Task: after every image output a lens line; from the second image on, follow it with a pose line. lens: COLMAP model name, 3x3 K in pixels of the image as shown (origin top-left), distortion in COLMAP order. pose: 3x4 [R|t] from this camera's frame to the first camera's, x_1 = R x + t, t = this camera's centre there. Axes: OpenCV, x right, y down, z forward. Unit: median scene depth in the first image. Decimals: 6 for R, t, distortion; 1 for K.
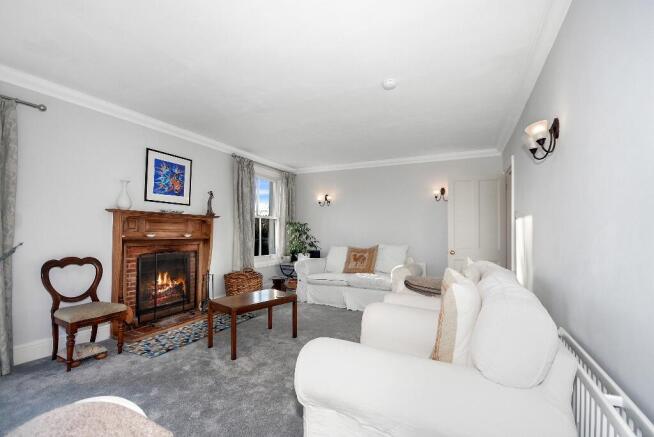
lens RADIAL K [[288.1, 0, 327.0], [0, 288.1, 218.5], [0, 0, 1]] dist [-0.000023, 0.000010]
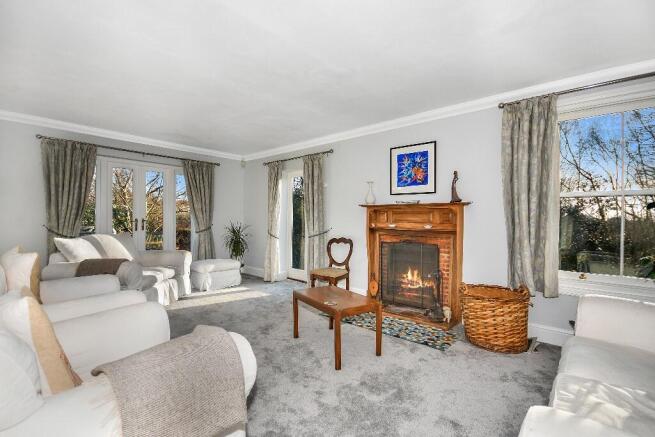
lens RADIAL K [[288.5, 0, 327.5], [0, 288.5, 218.5], [0, 0, 1]] dist [-0.000023, 0.000010]
pose [[-0.219212, -0.007375, -0.975649, 0.501360], [0.034952, 0.999270, -0.015407, 0.037339], [0.975051, -0.037478, -0.218795, 0.950512]]
